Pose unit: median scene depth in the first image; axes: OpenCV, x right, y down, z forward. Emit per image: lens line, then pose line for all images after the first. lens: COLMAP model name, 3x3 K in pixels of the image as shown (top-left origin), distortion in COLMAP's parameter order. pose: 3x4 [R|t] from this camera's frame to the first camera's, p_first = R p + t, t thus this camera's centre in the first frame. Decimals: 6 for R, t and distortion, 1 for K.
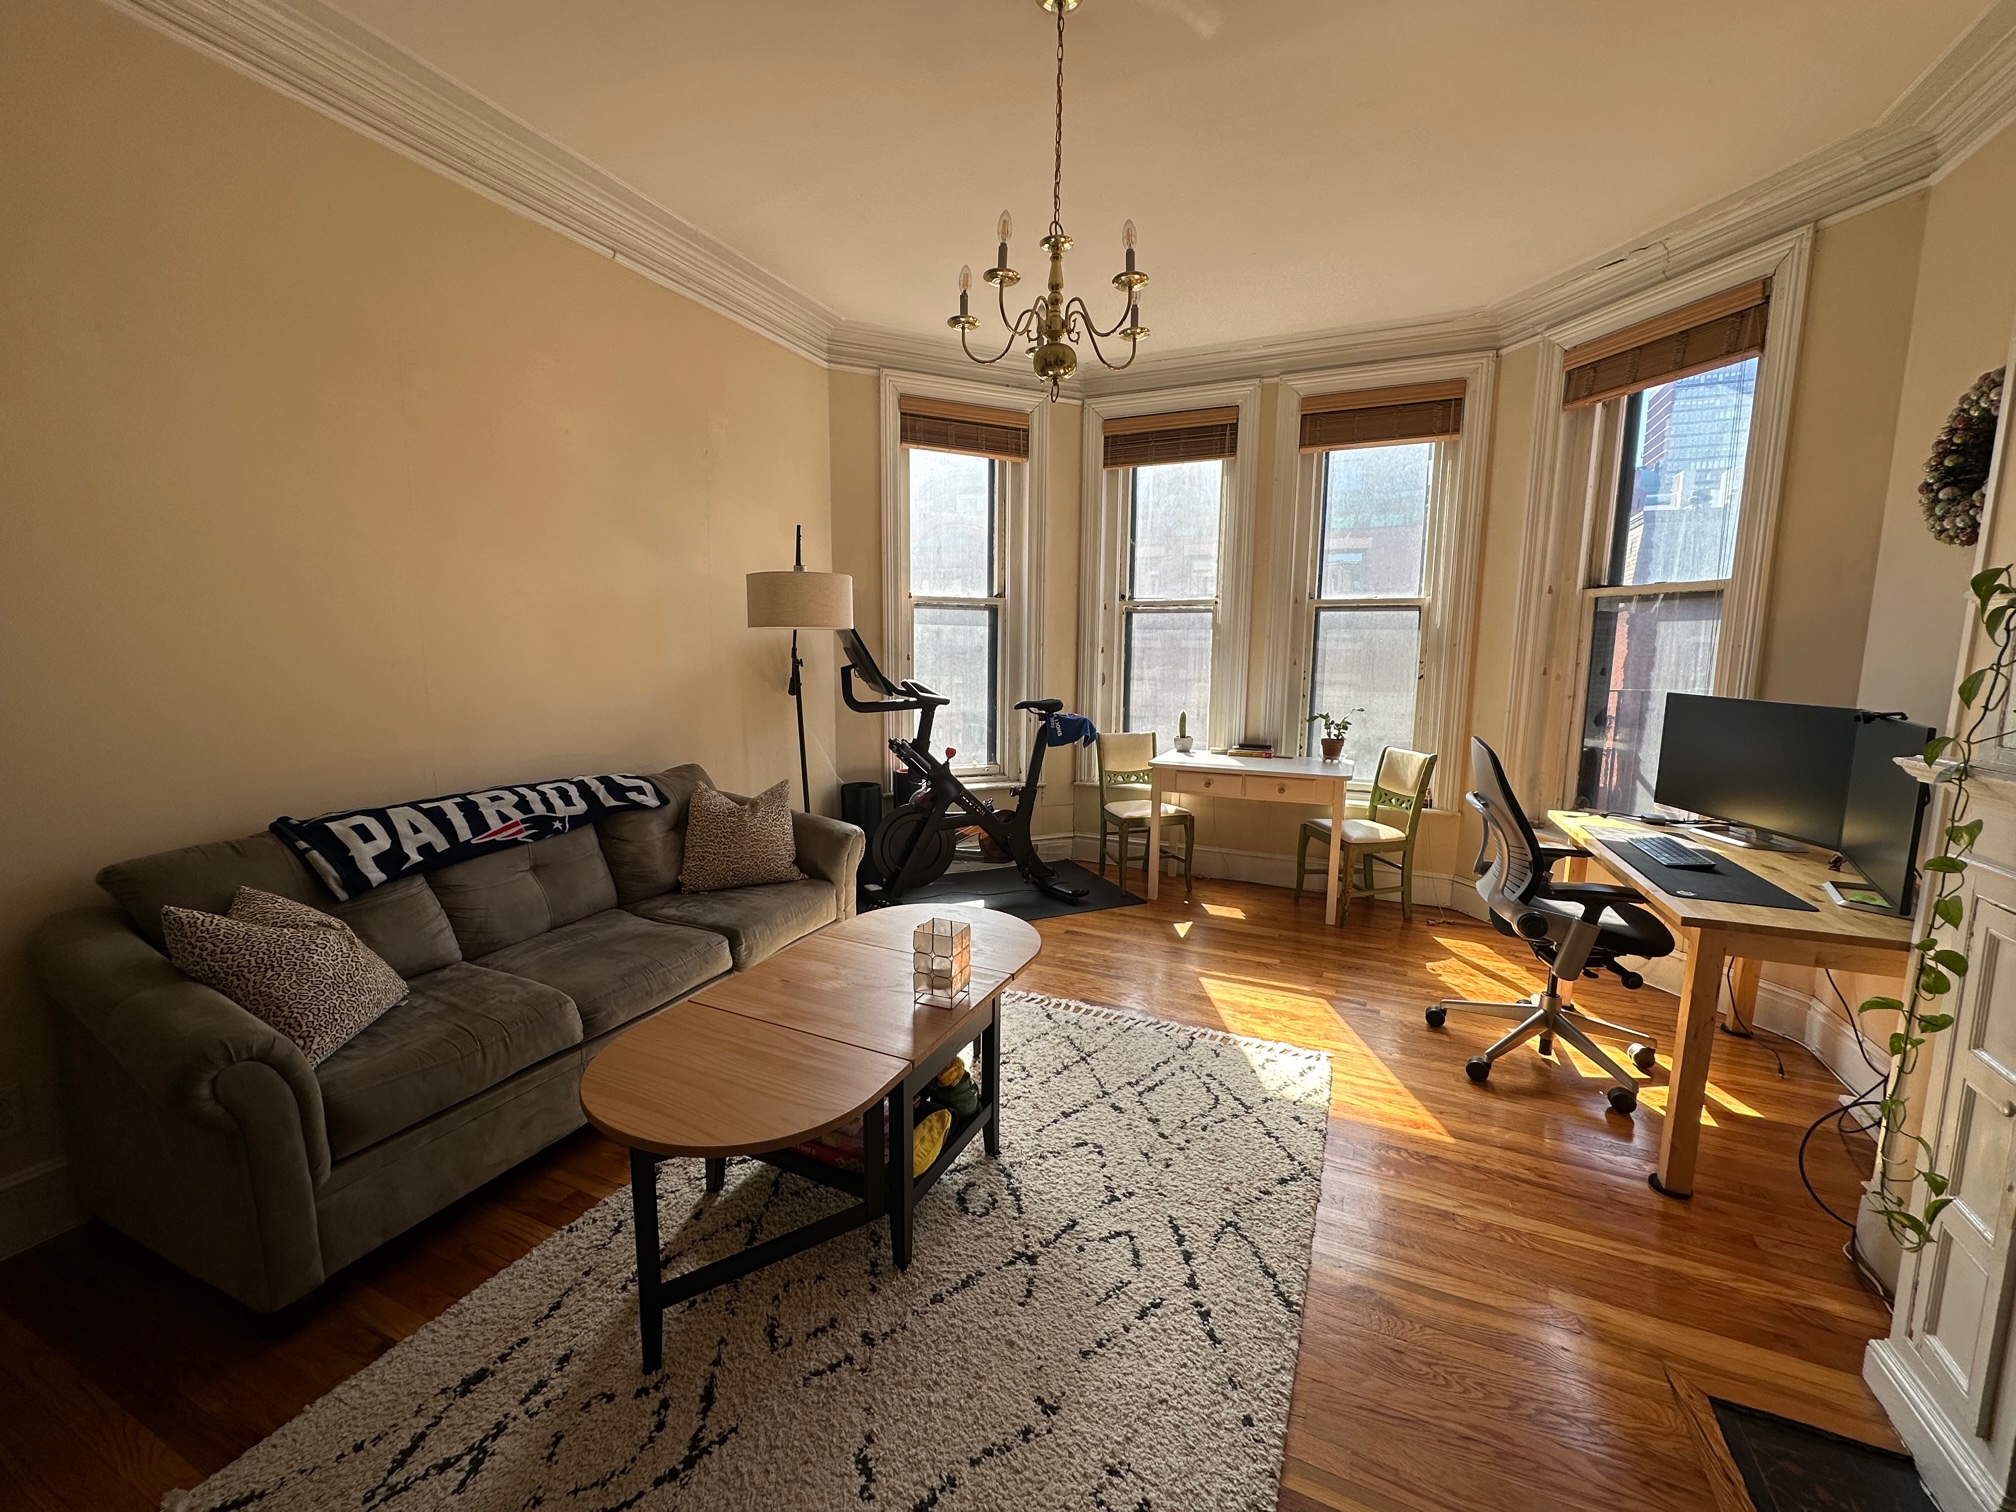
lens RADIAL K [[798.2, 0, 1009.7], [0, 798.2, 754.3], [0, 0, 1]] dist [-0.001325, 0.000171]
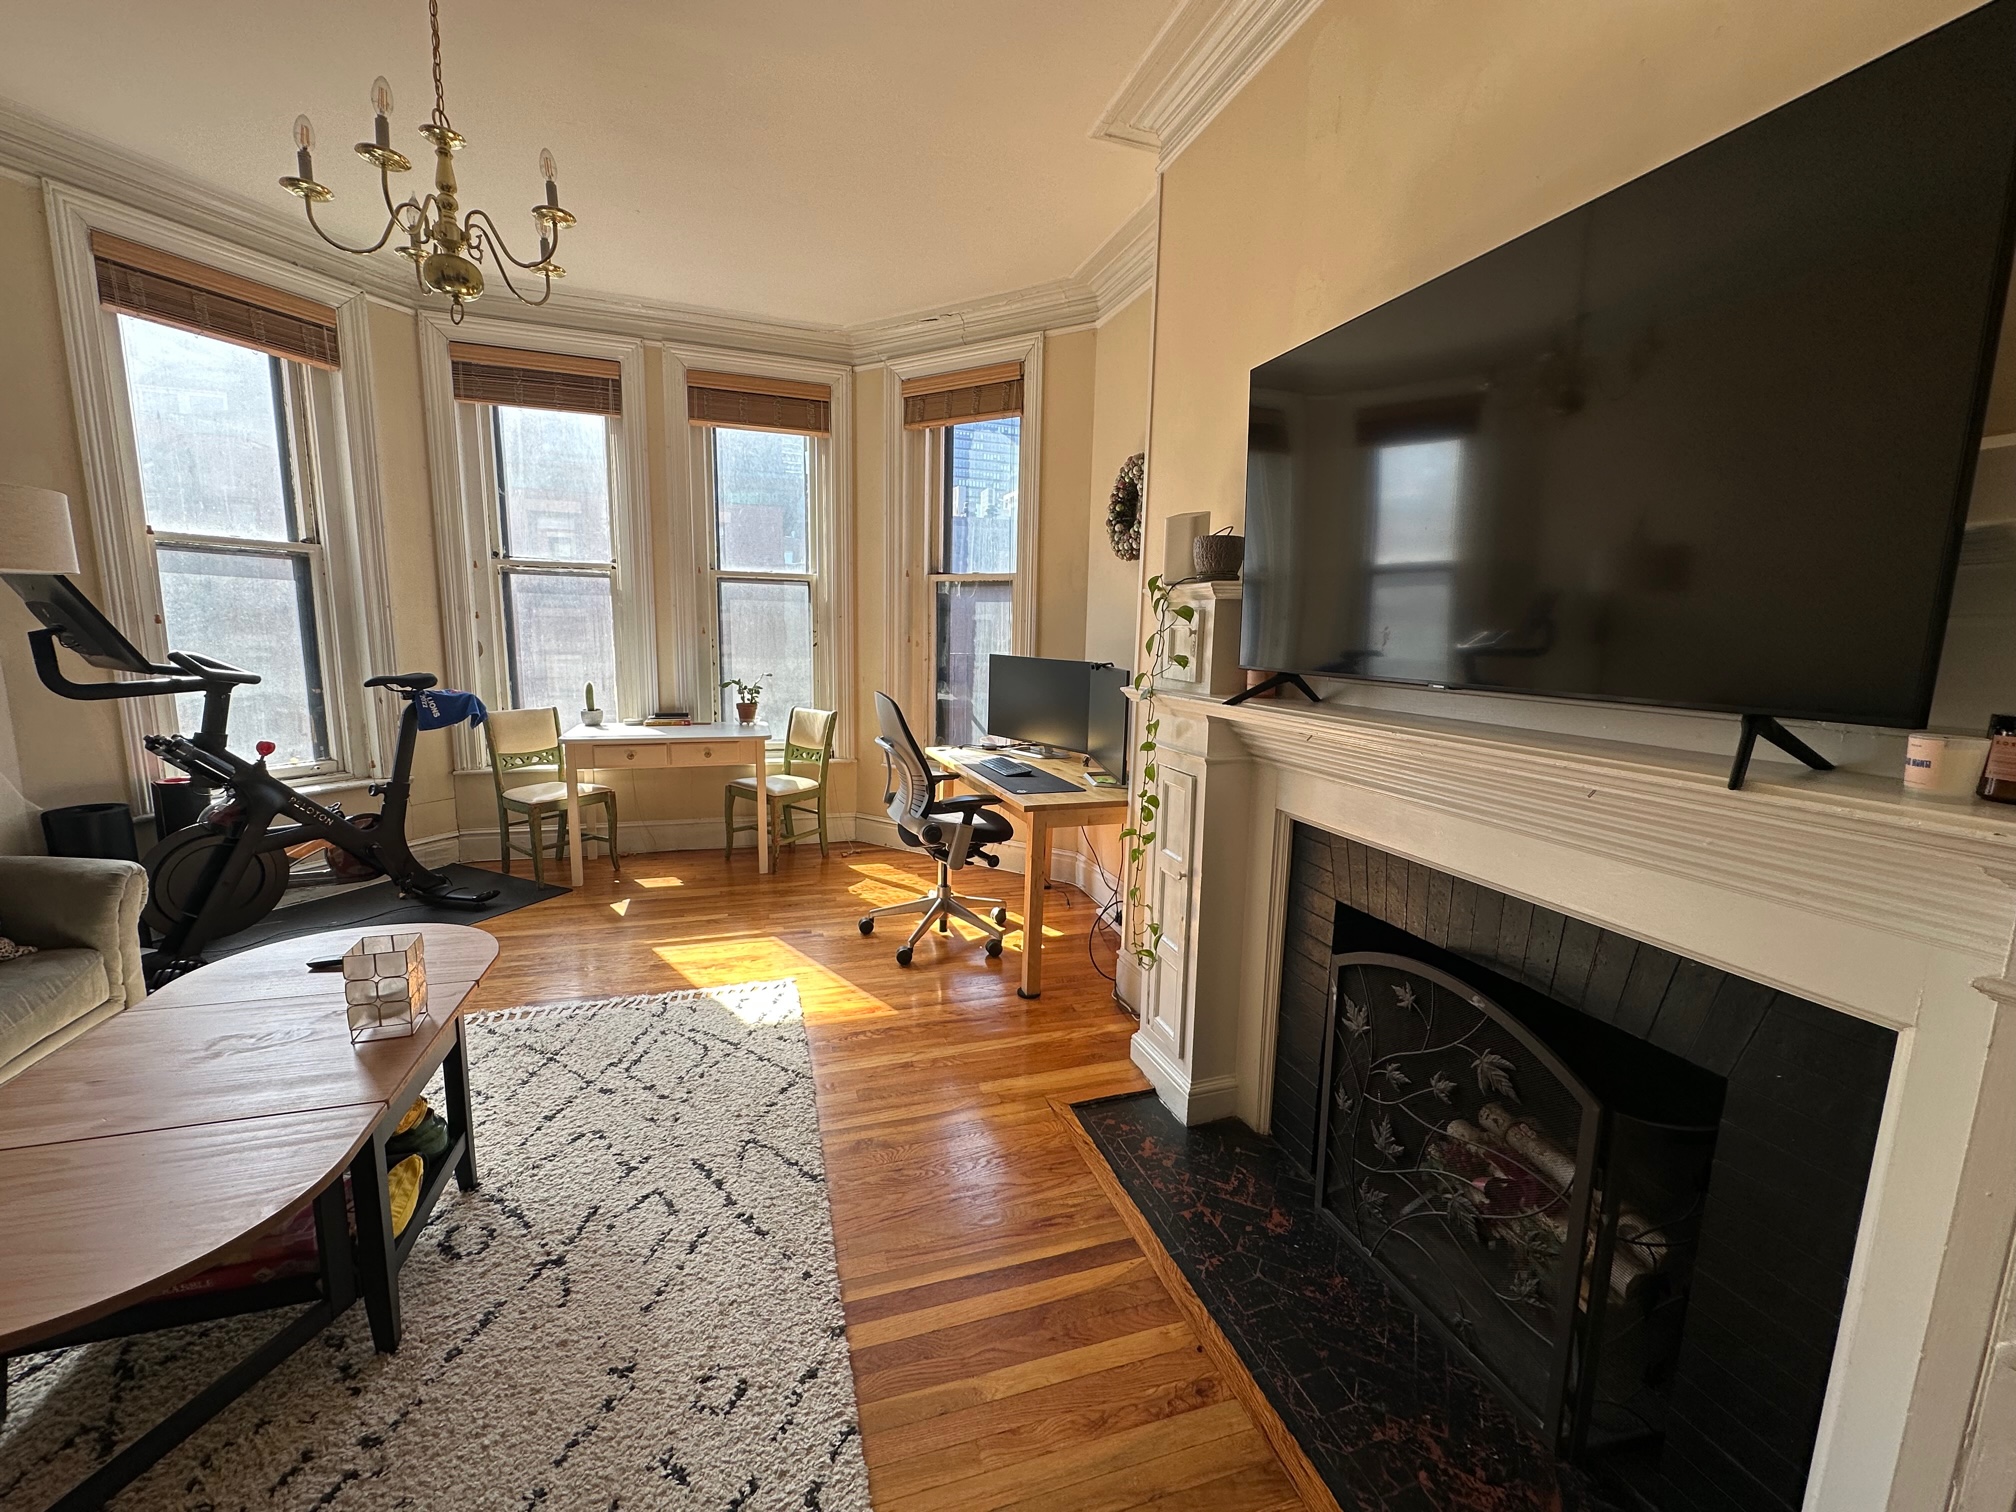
lens RADIAL K [[798.2, 0, 1006.1], [0, 798.2, 754.0], [0, 0, 1]] dist [-0.001325, 0.000171]
pose [[0.732719, -0.096293, 0.673684, -0.101323], [0.073128, 0.995348, 0.062734, 0.010550], [-0.676591, 0.003298, 0.736352, -0.032201]]
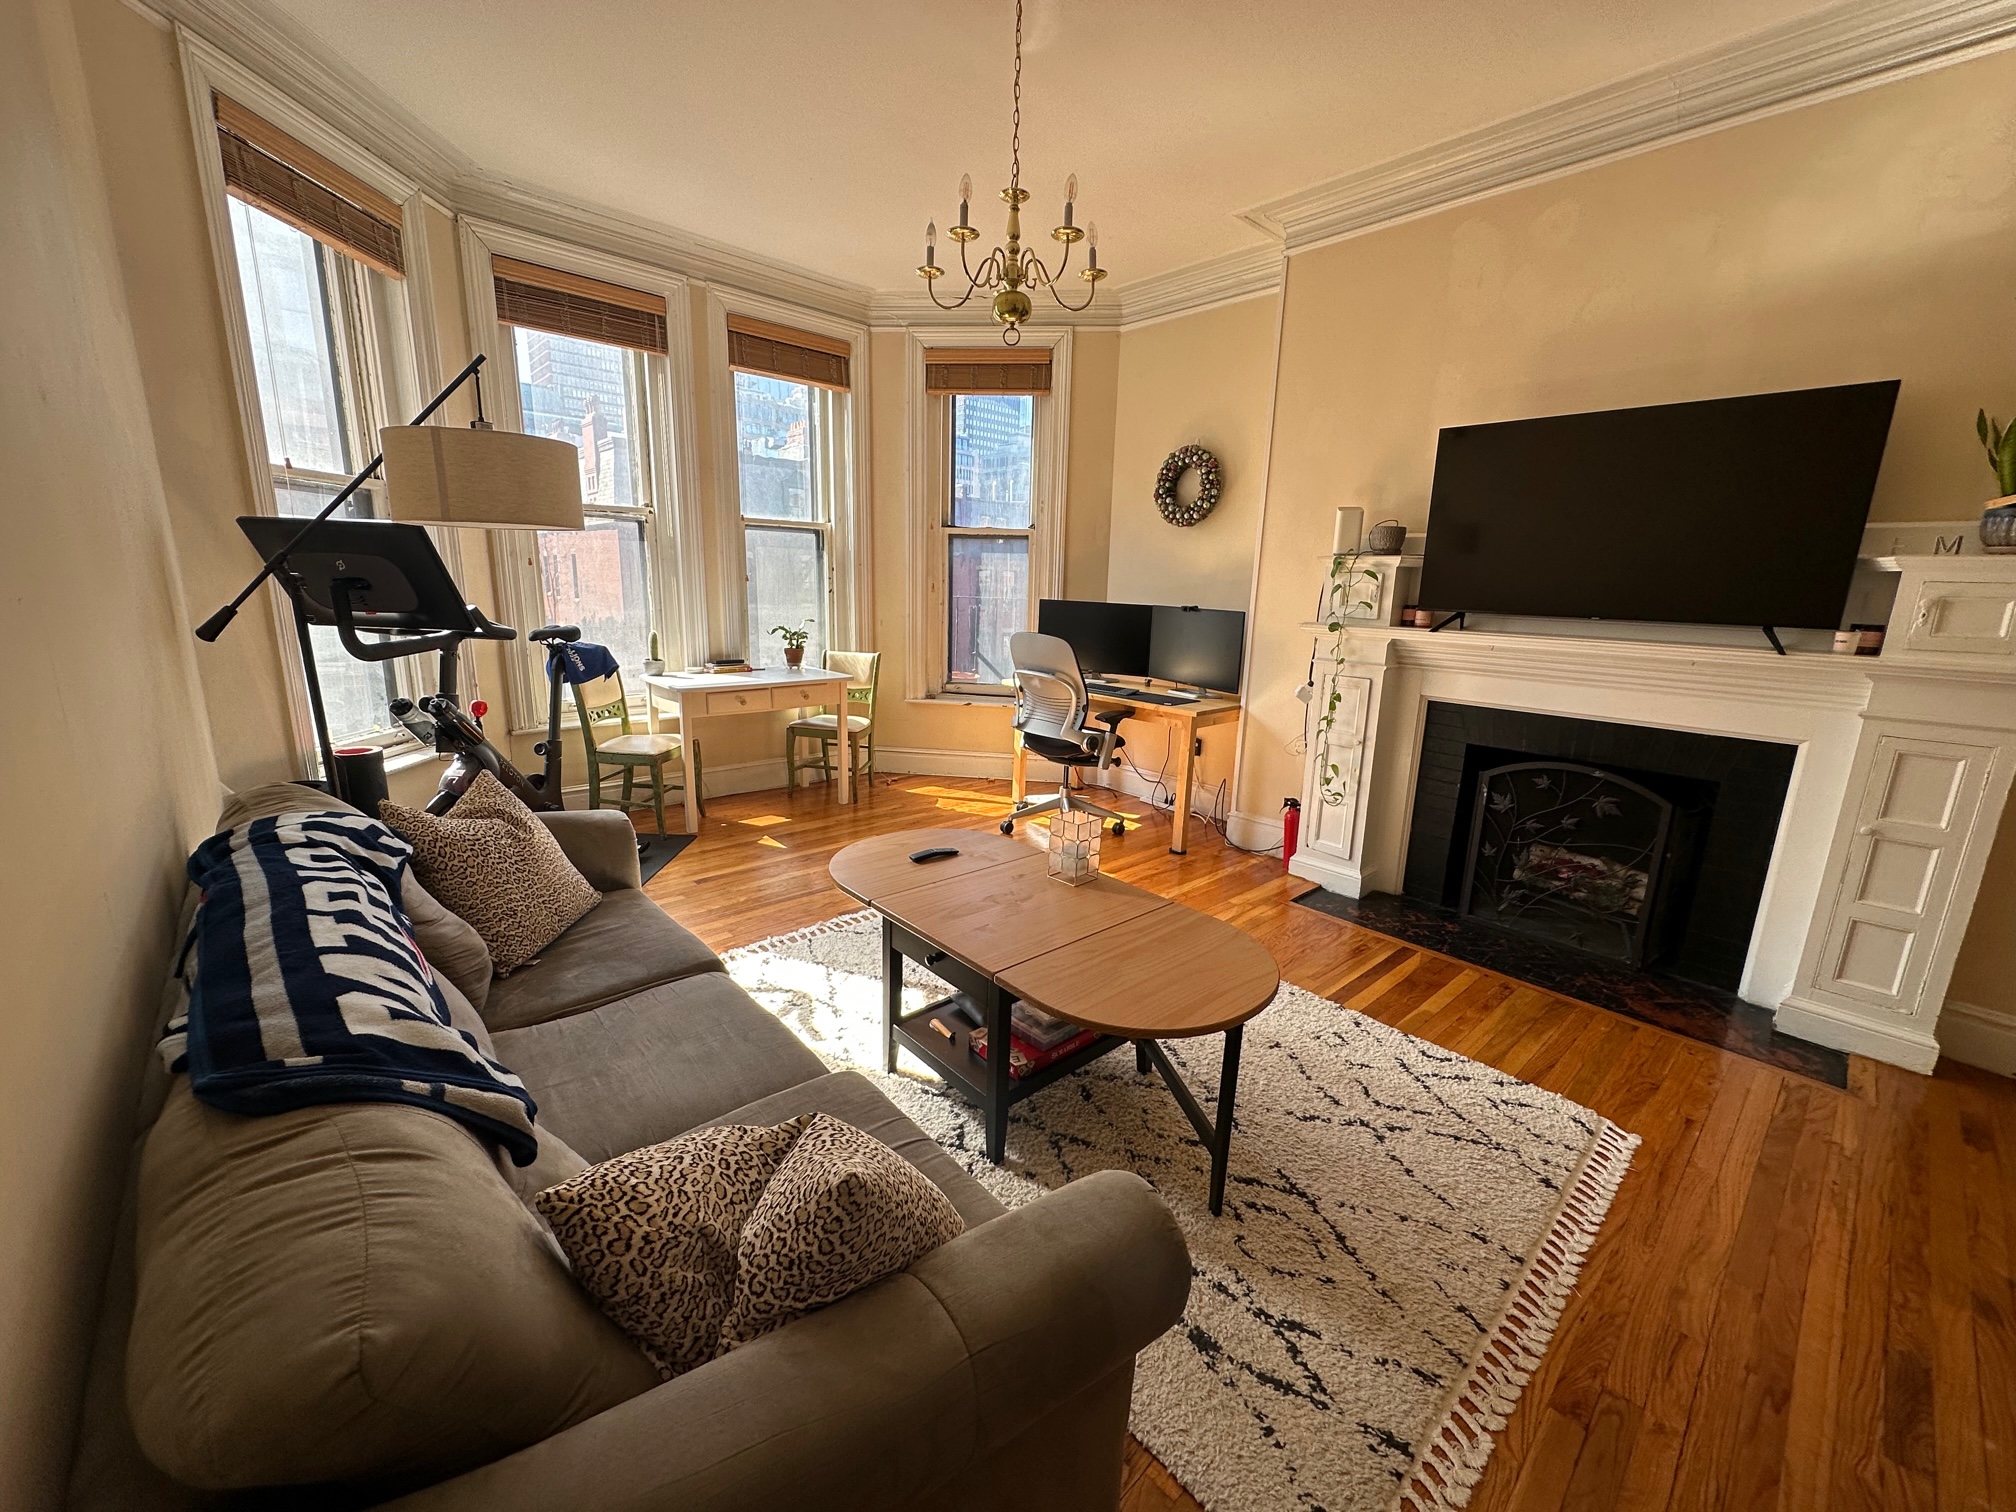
lens RADIAL K [[798.2, 0, 1006.7], [0, 798.2, 754.1], [0, 0, 1]] dist [-0.001325, 0.000171]
pose [[0.392298, -0.196449, 0.898616, -0.779338], [0.097091, 0.980314, 0.171923, -0.056223], [-0.914700, 0.019802, 0.403648, 0.421477]]
